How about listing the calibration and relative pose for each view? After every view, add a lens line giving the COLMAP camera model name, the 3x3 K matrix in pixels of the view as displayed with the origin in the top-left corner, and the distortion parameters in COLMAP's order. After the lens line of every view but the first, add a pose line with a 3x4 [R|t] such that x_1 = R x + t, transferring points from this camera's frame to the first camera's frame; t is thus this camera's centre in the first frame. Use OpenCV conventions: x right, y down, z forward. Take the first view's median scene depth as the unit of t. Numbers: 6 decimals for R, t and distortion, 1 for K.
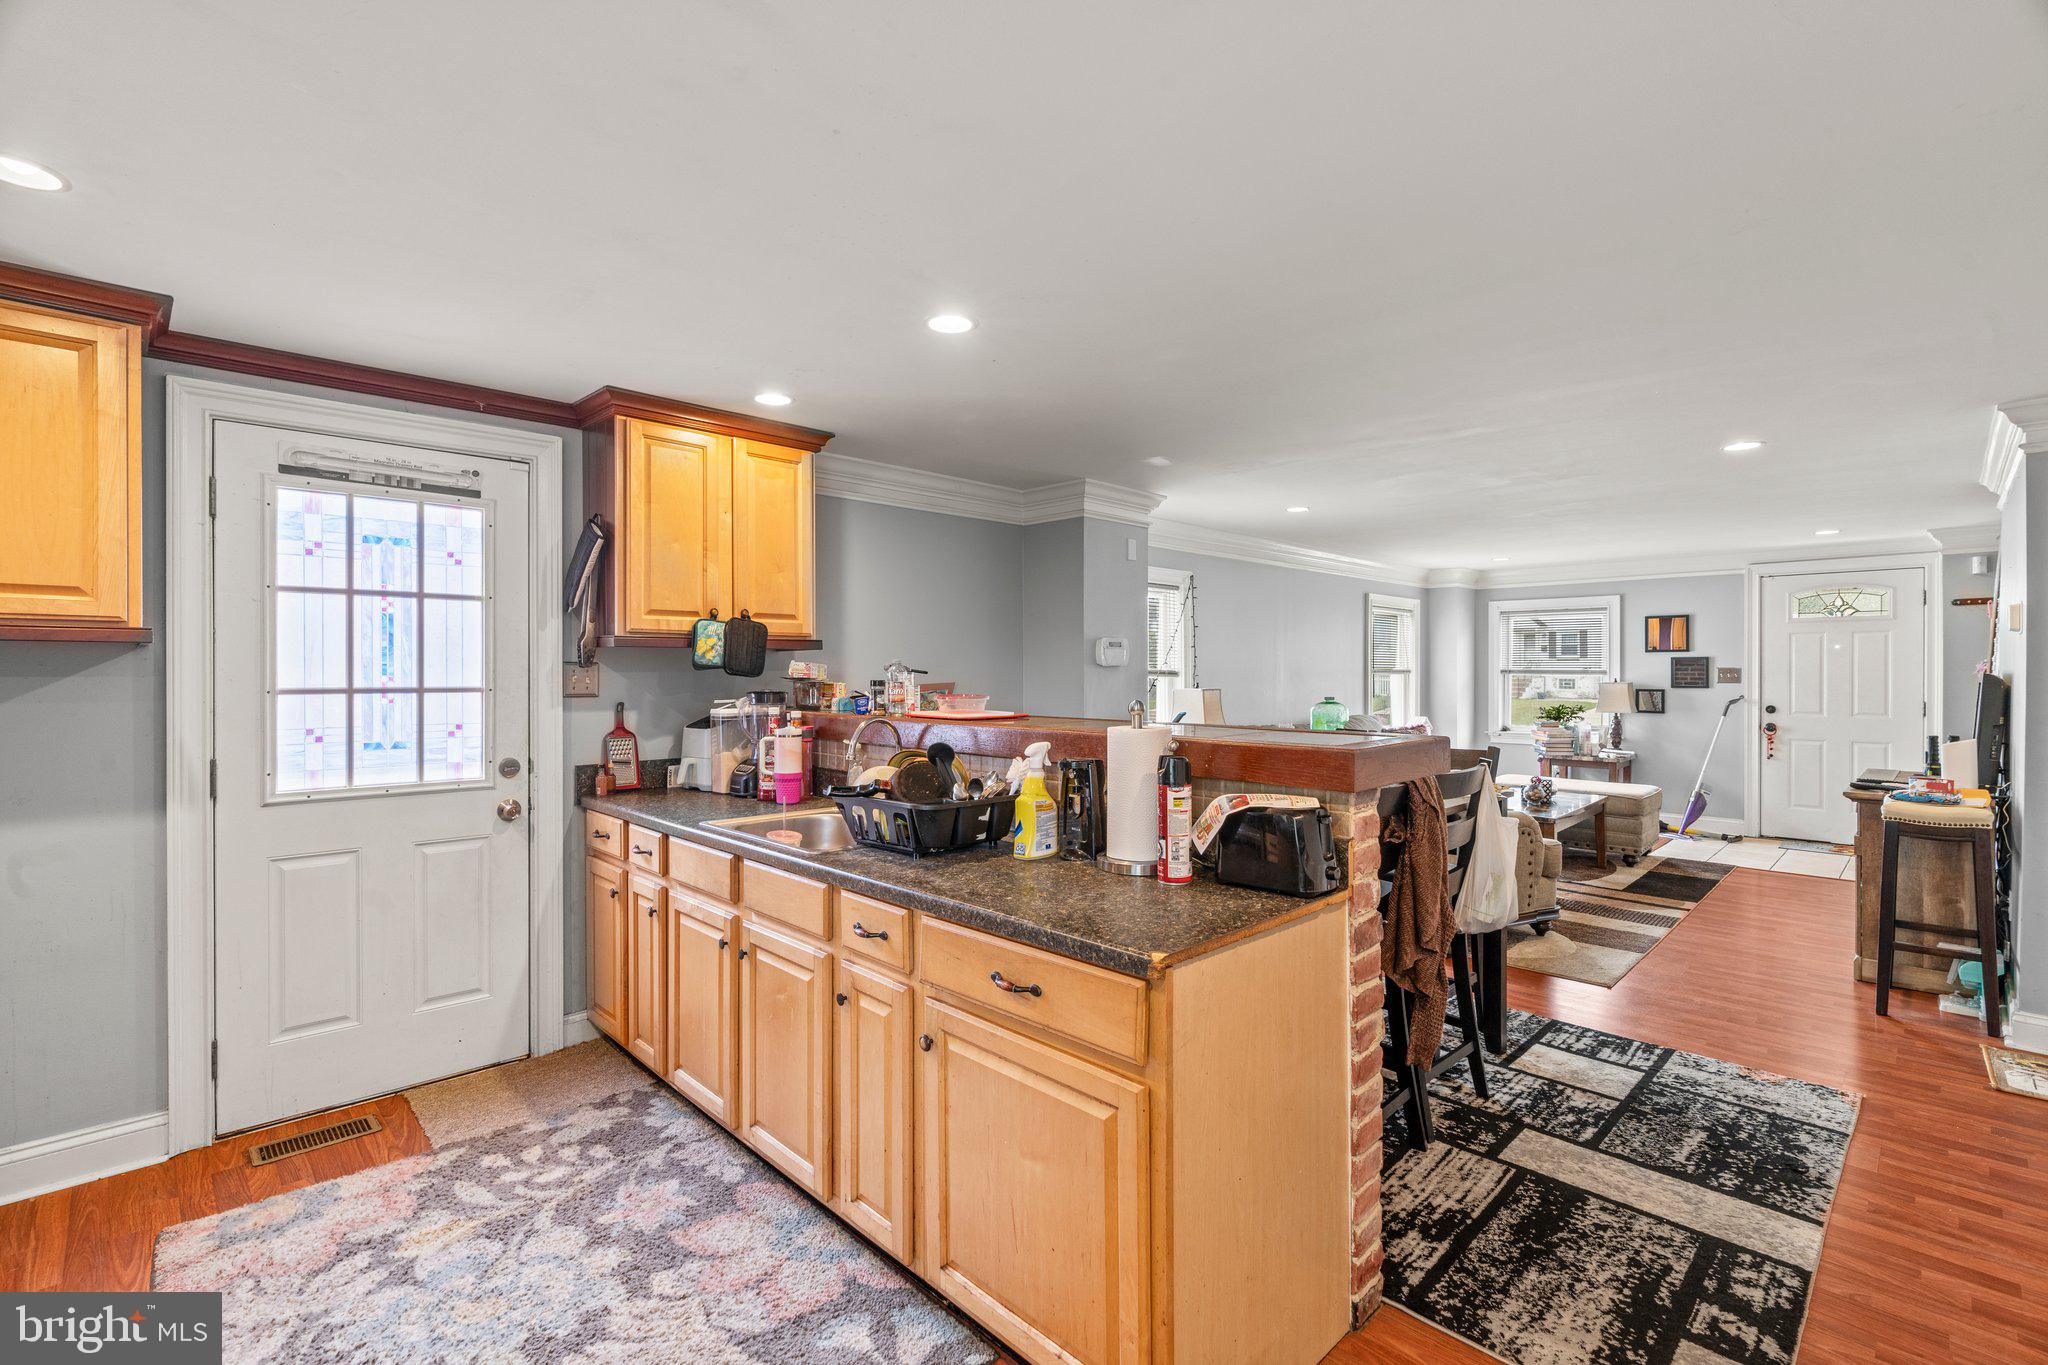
lens RADIAL K [[913.4, 0, 1024.0], [0, 913.4, 682.5], [0, 0, 1]] dist [-0.004849, 0.000332]
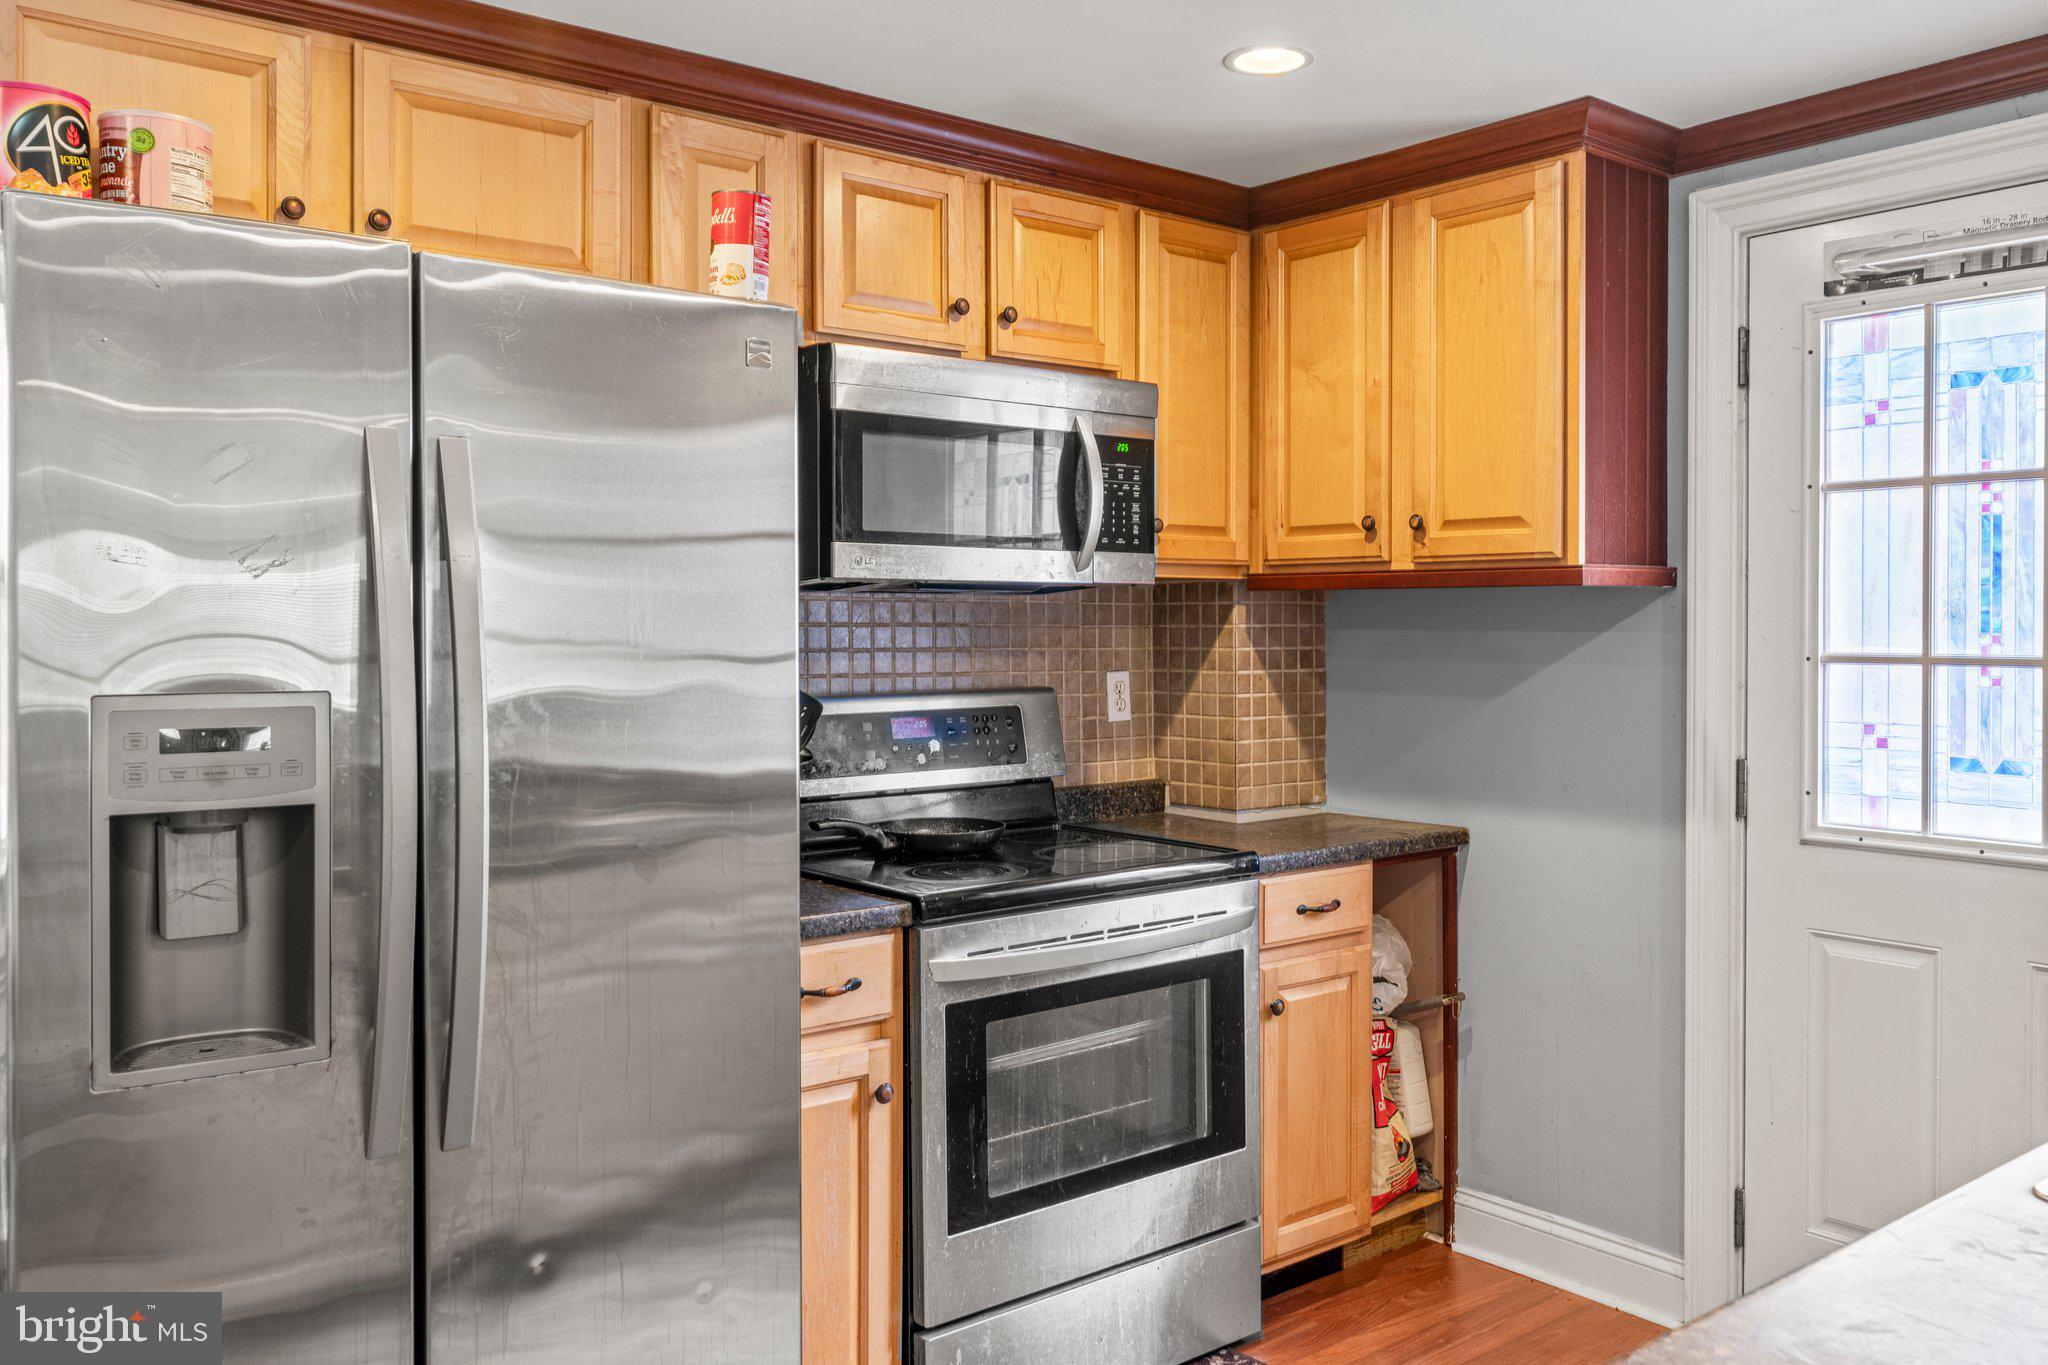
lens RADIAL K [[1632.9, 0, 1022.9], [0, 1632.9, 640.6], [0, 0, 1]] dist [-0.000009, 0.001711]
pose [[-0.101761, 0.011418, -0.994743, 0.299946], [-0.012063, 0.999846, 0.012710, -0.008746], [0.994736, 0.013293, -0.101607, 0.550134]]
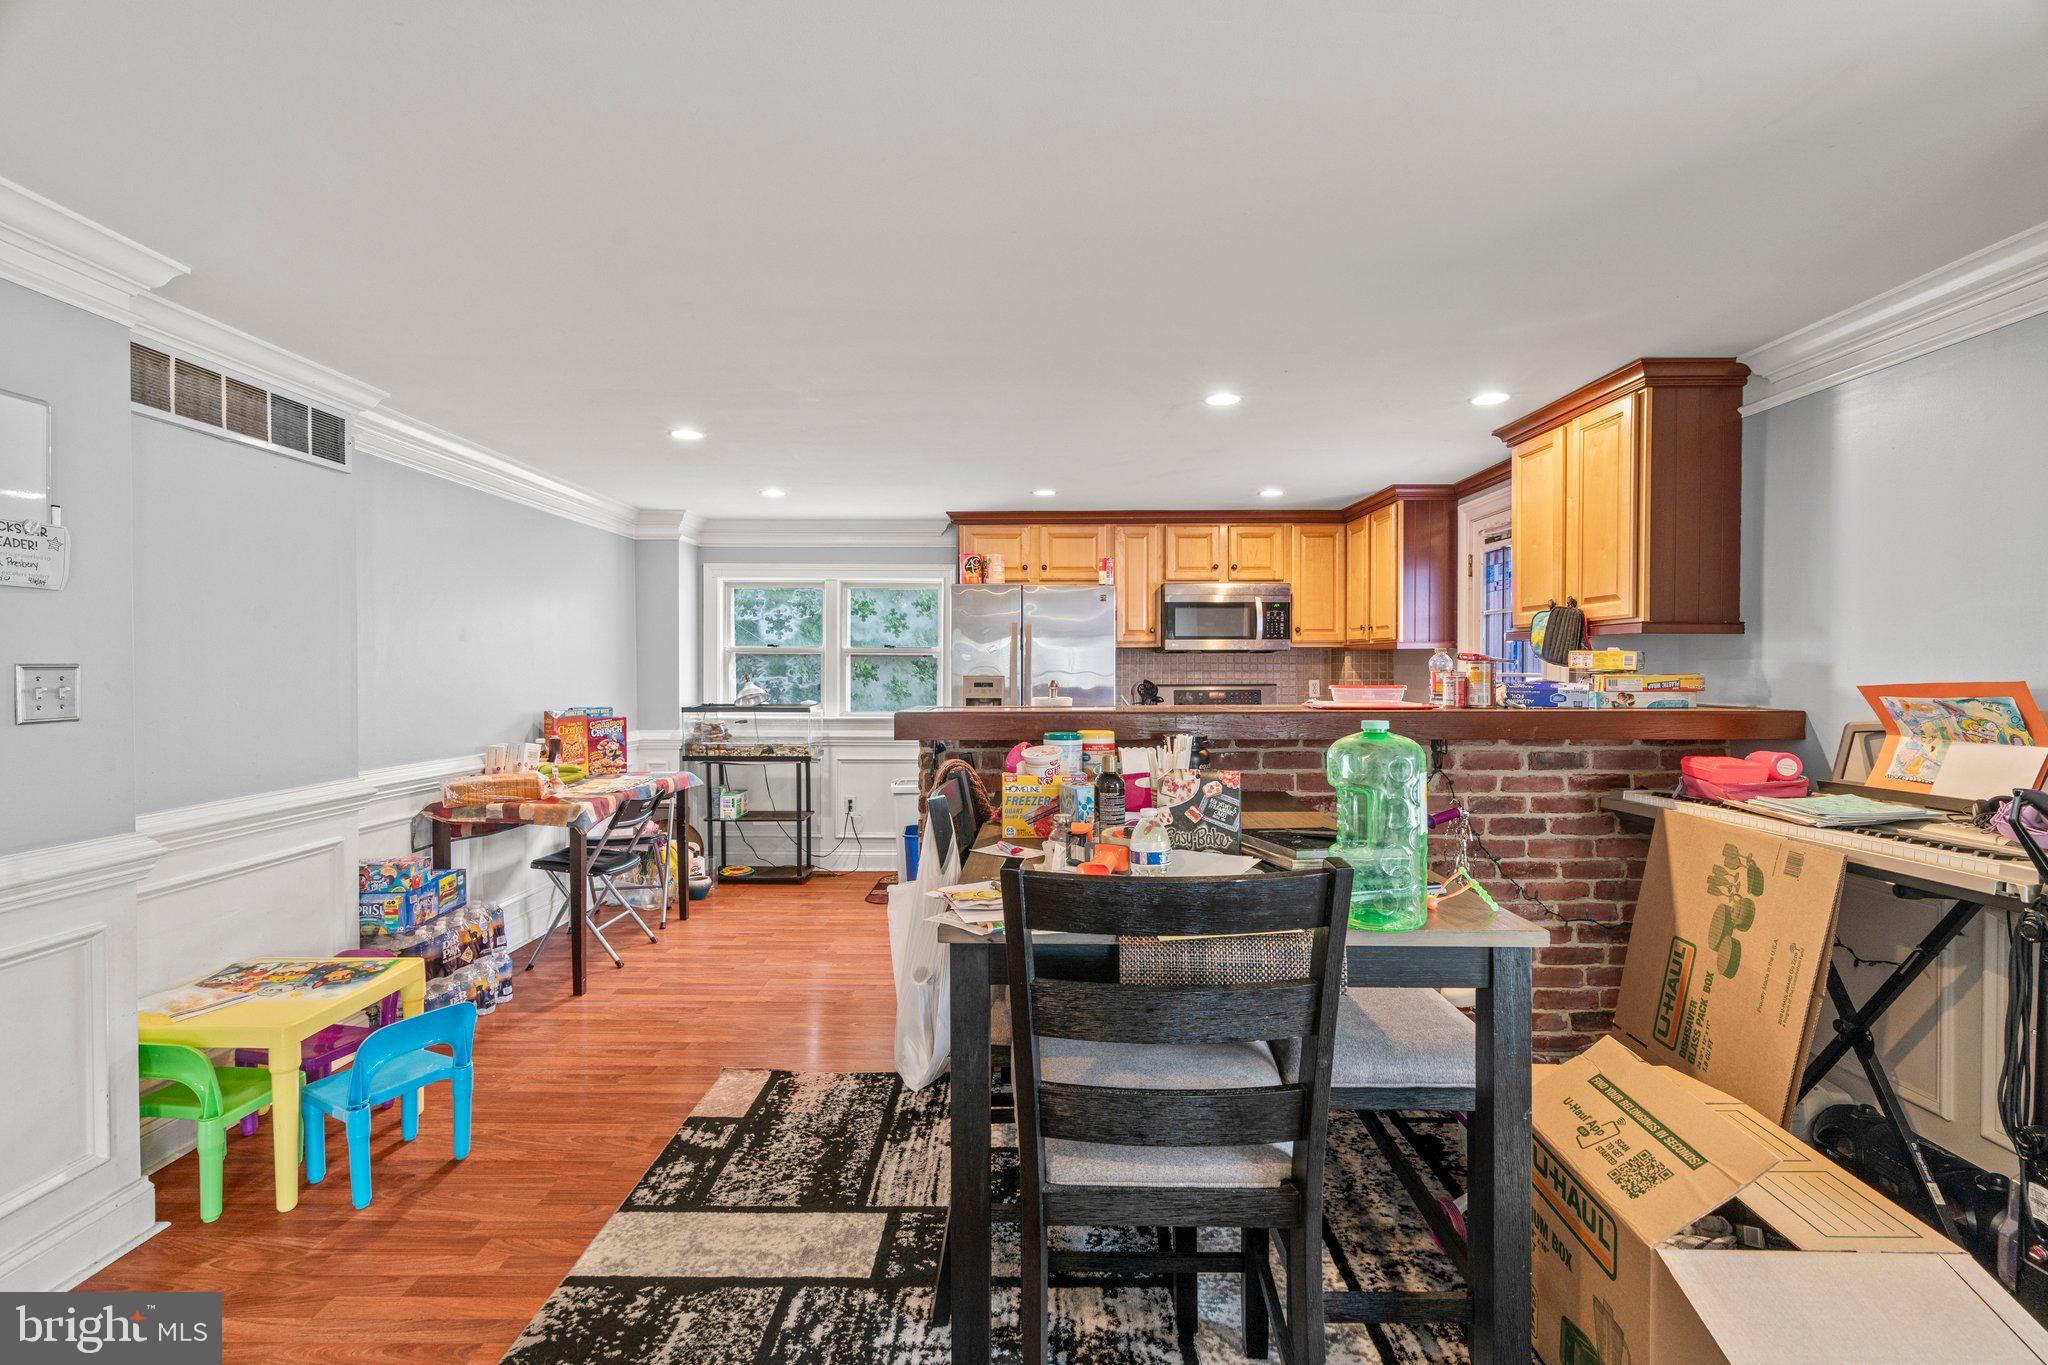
lens RADIAL K [[946.7, 0, 1019.1], [0, 946.7, 648.7], [0, 0, 1]] dist [-0.003138, -0.000116]
pose [[-0.717816, -0.013721, -0.696098, 0.955849], [-0.009483, 0.999906, -0.009931, -0.011140], [0.696168, -0.000528, -0.717879, 1.556624]]
